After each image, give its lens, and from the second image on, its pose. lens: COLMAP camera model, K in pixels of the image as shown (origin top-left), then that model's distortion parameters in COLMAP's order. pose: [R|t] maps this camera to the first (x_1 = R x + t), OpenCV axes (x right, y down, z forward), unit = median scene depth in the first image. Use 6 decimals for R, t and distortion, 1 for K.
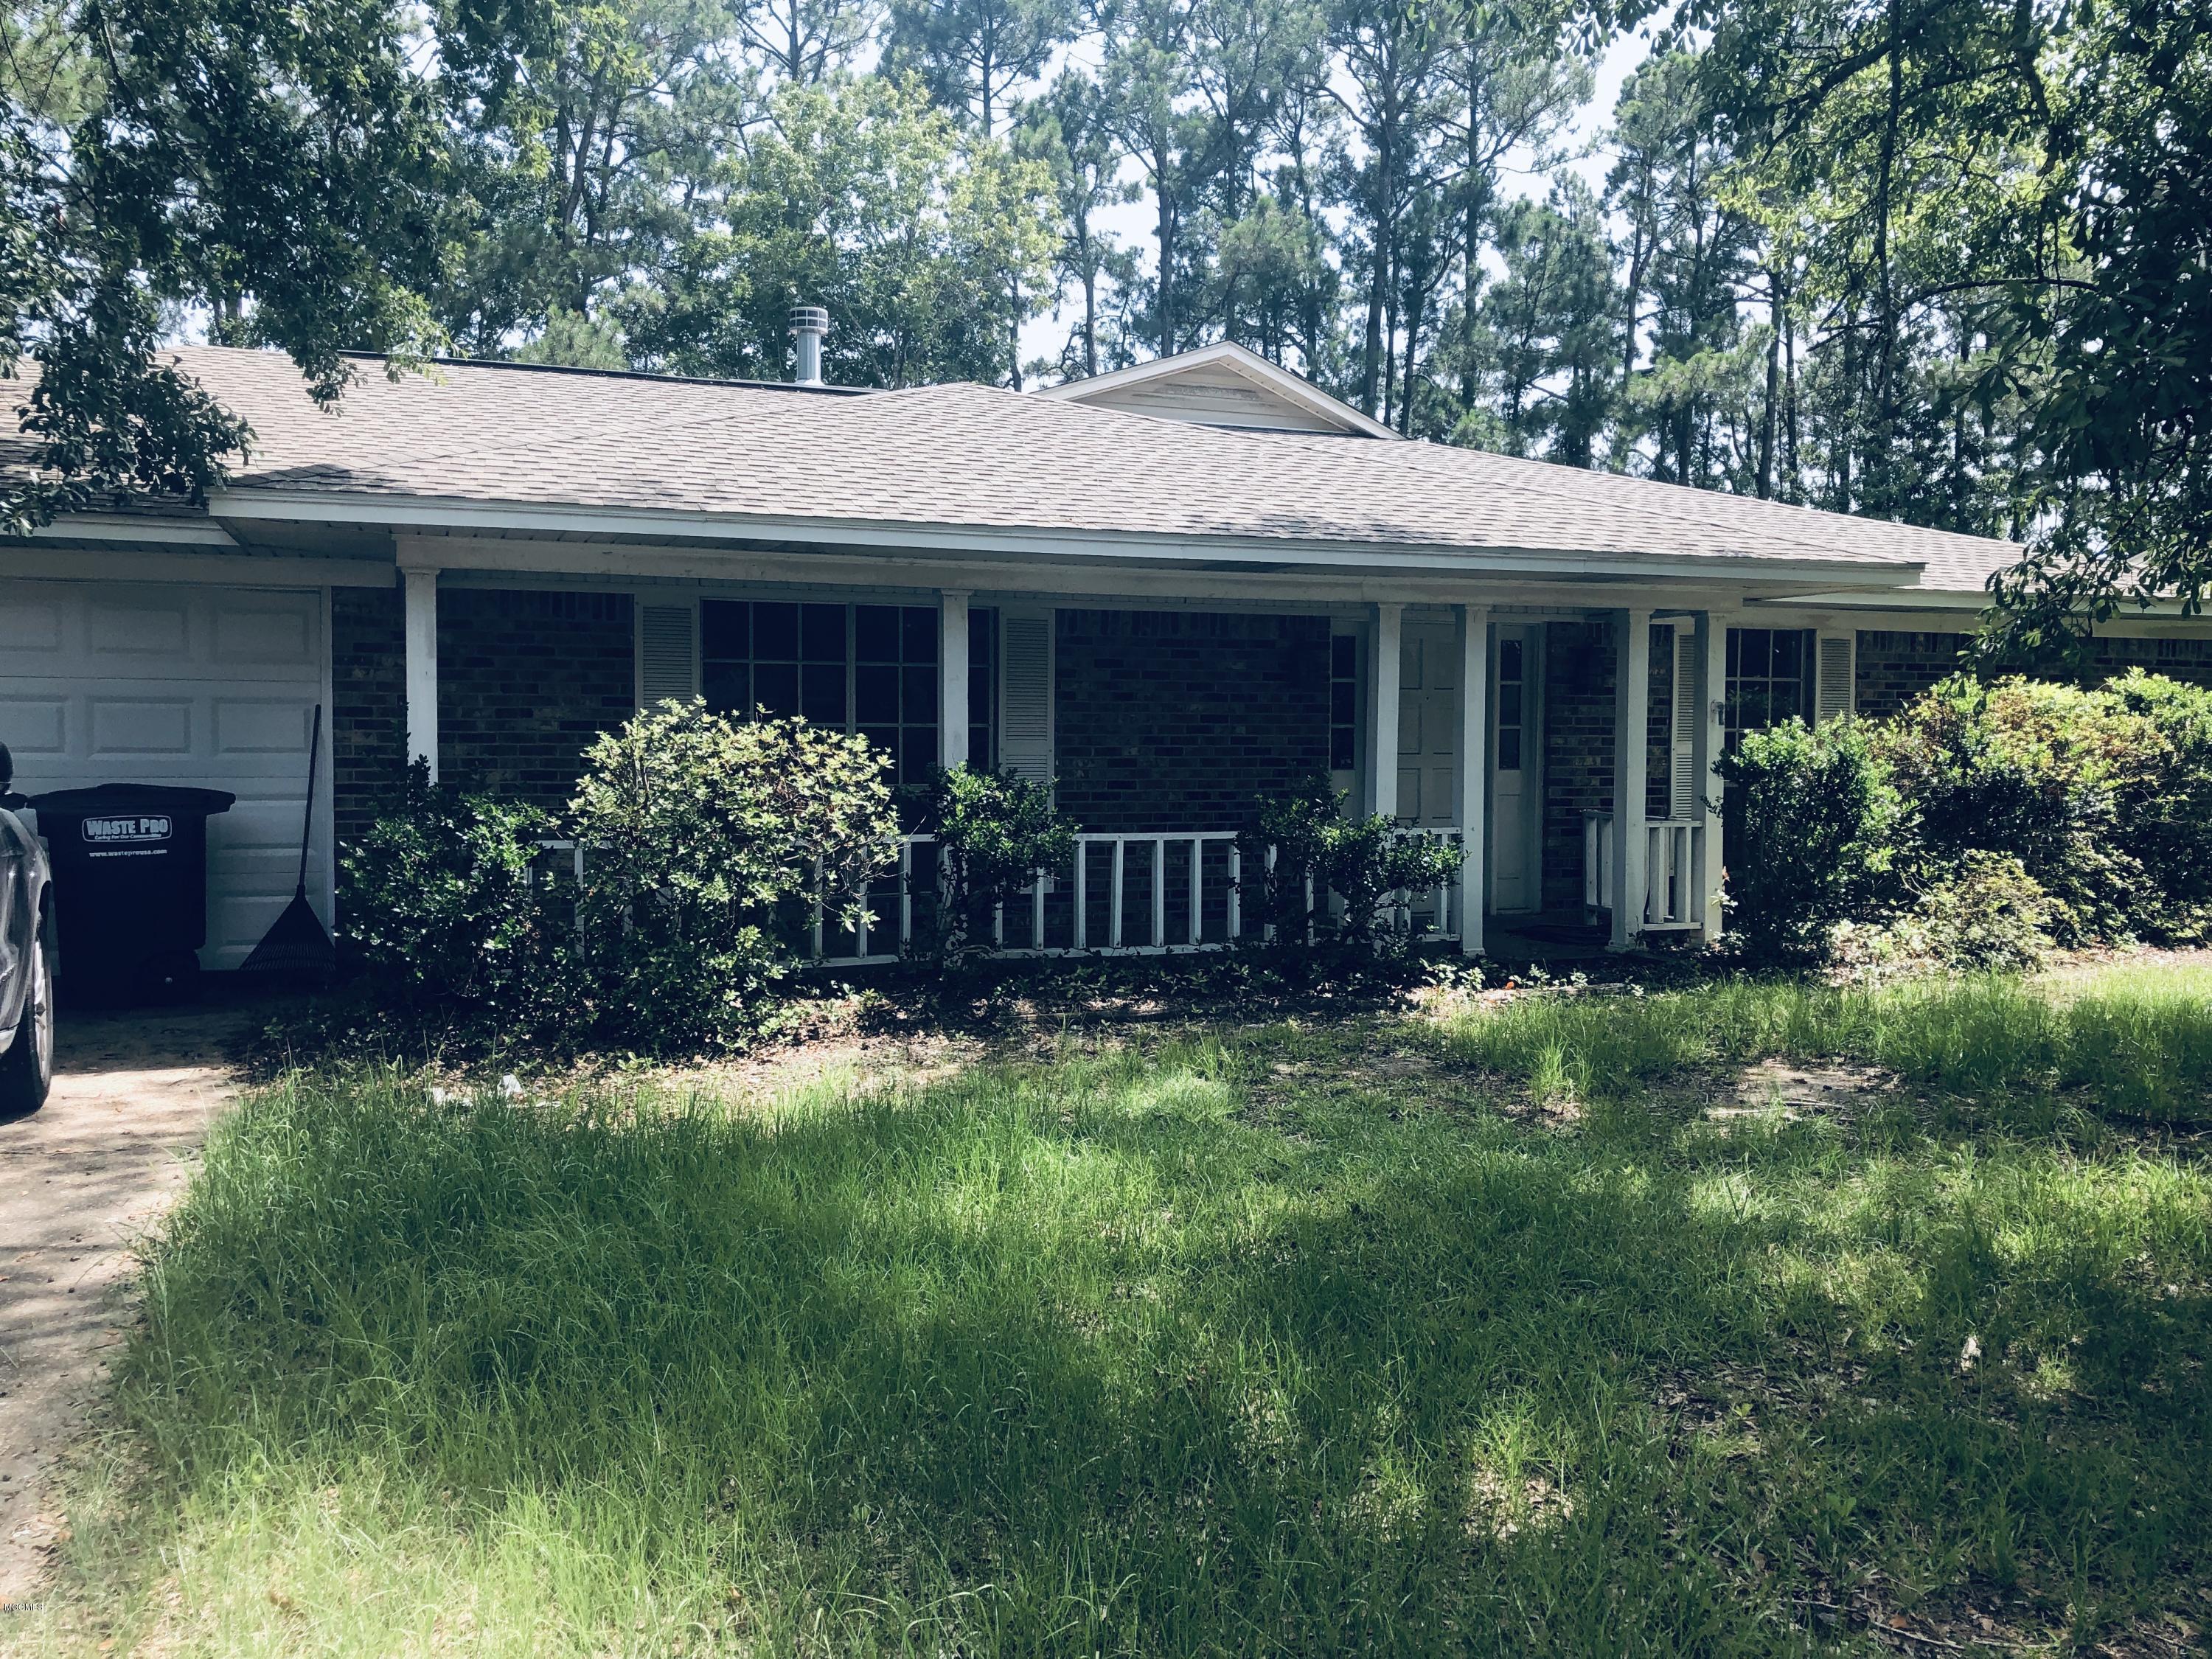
lens RADIAL K [[1808.2, 0, 1102.6], [0, 1808.2, 769.2], [0, 0, 1]] dist [0.032621, -0.009704]
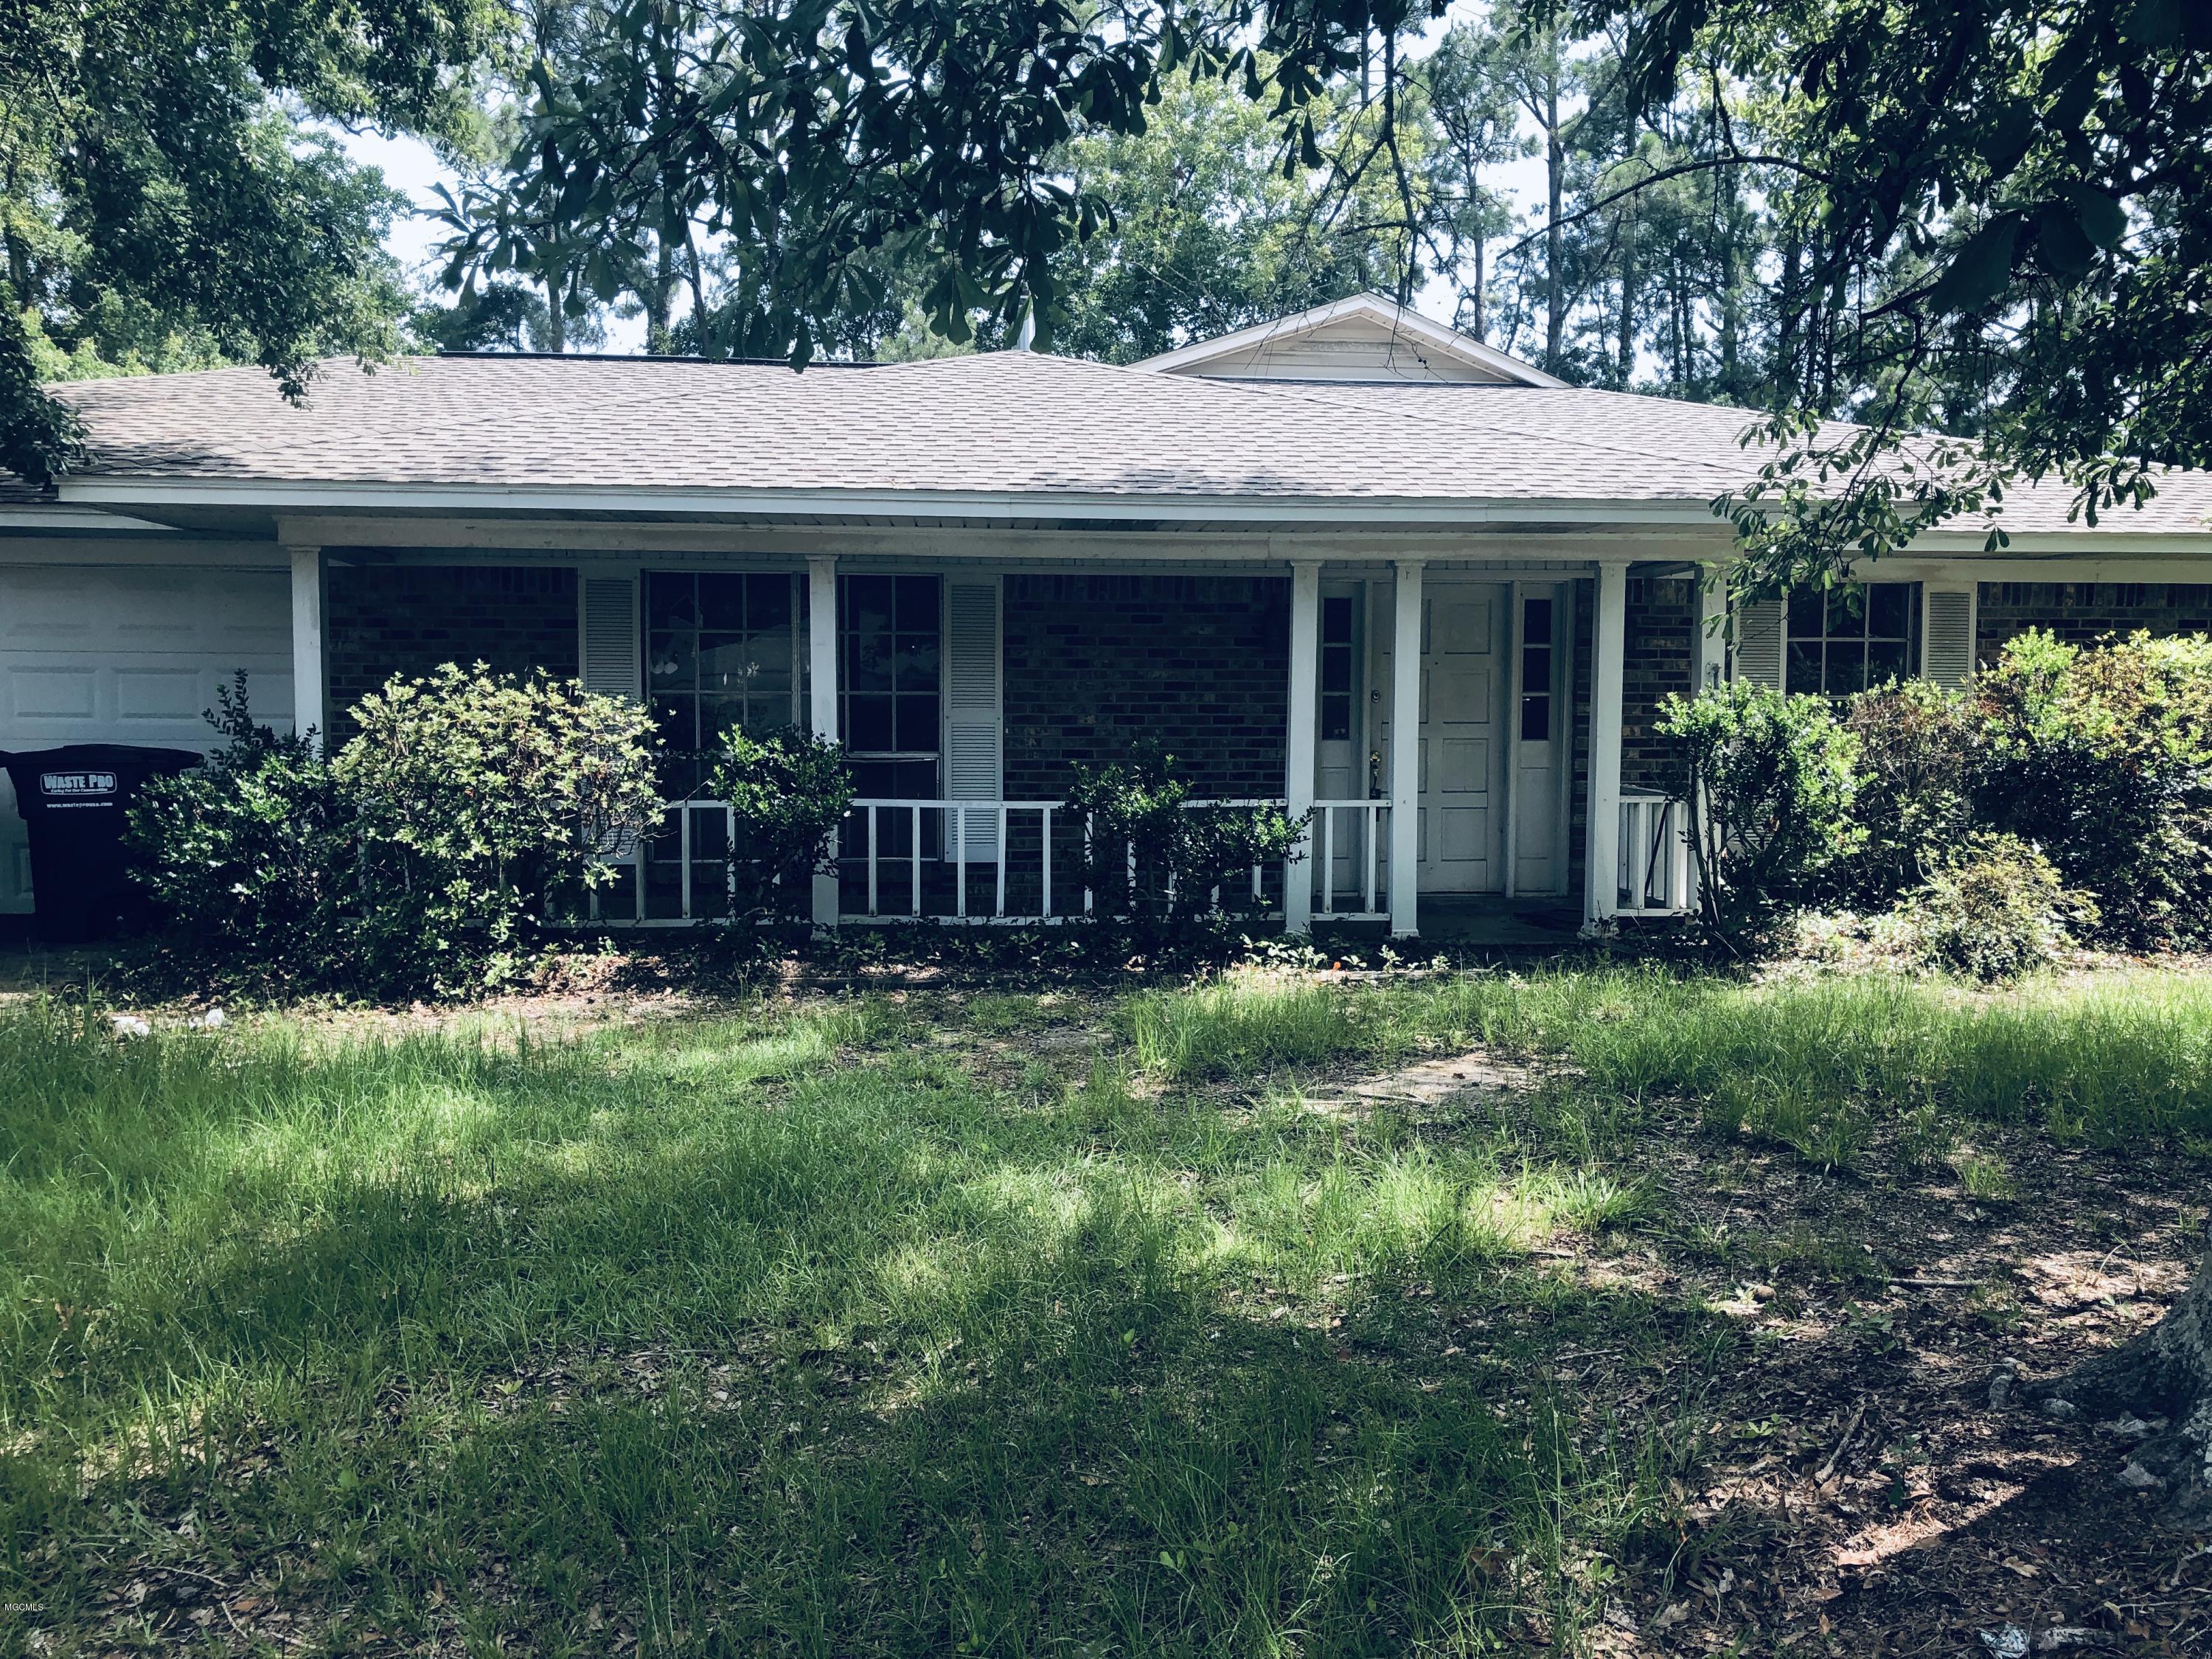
lens RADIAL K [[1796.6, 0, 1106.0], [0, 1796.6, 829.5], [0, 0, 1]] dist [-0.005333, -0.009643]
pose [[0.967826, 0.016382, -0.251087, 0.296672], [-0.004976, 0.998929, 0.045996, 0.005464], [0.251572, -0.043267, 0.966871, 0.064051]]
